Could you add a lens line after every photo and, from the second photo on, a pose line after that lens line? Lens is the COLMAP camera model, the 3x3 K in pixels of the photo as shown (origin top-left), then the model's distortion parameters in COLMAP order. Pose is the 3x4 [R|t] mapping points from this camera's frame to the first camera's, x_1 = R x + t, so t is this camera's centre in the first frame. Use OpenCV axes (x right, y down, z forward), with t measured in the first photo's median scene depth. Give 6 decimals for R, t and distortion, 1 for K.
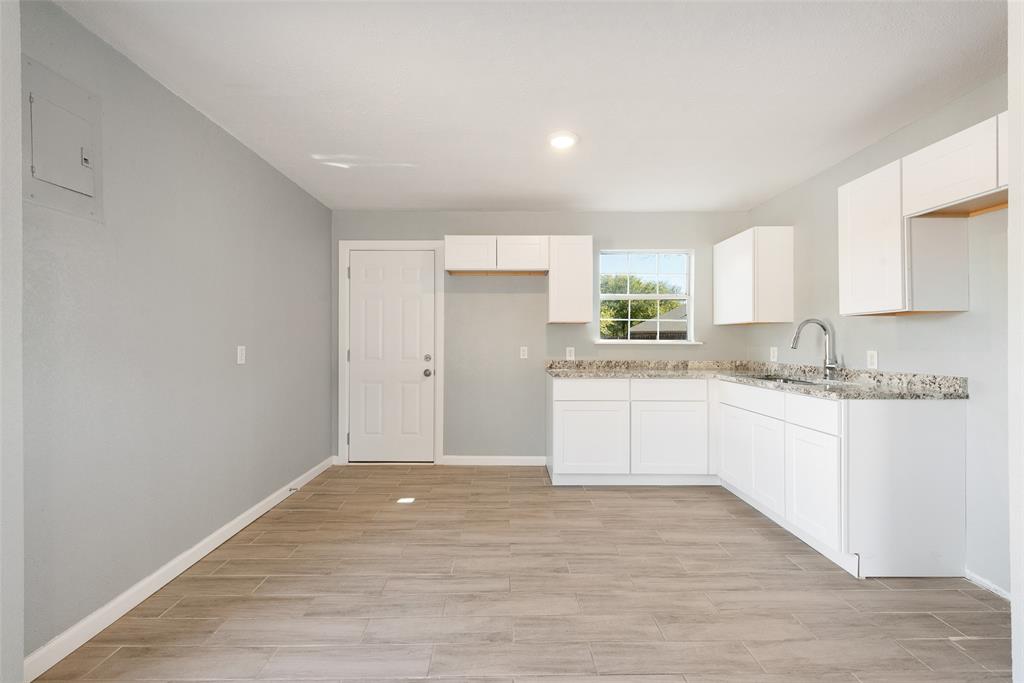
lens RADIAL K [[398.7, 0, 507.5], [0, 398.7, 342.3], [0, 0, 1]] dist [0.013630, -0.006184]
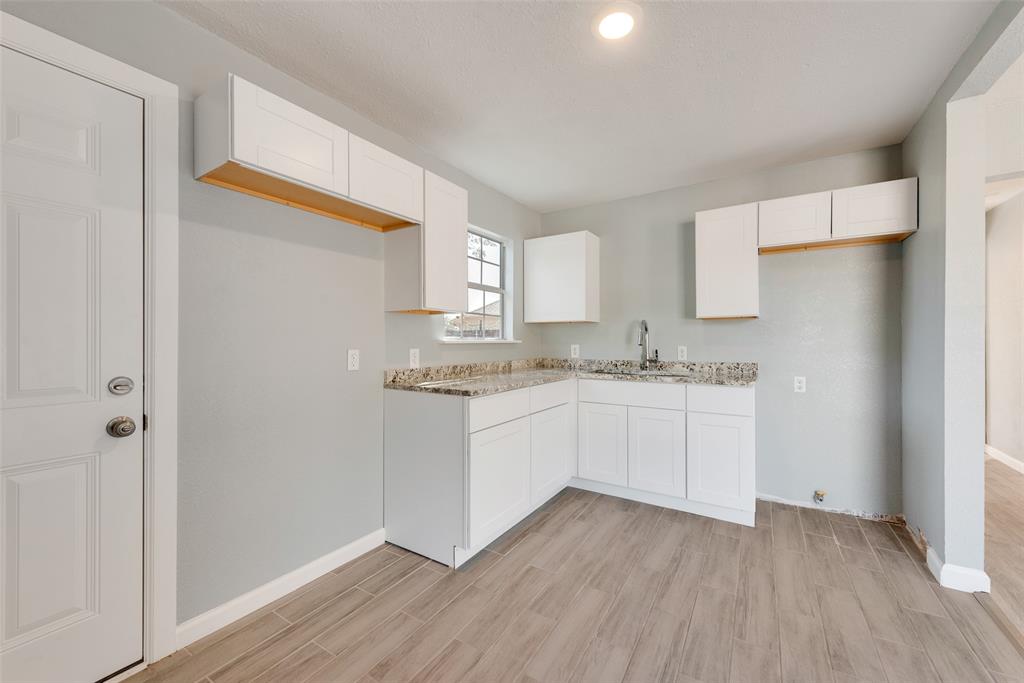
lens RADIAL K [[398.7, 0, 507.5], [0, 398.7, 342.3], [0, 0, 1]] dist [0.013630, -0.006184]
pose [[0.547422, -0.006639, 0.836830, -0.349541], [0.005960, 0.999974, 0.004035, -0.000051], [-0.836835, 0.002779, 0.547448, 0.561529]]
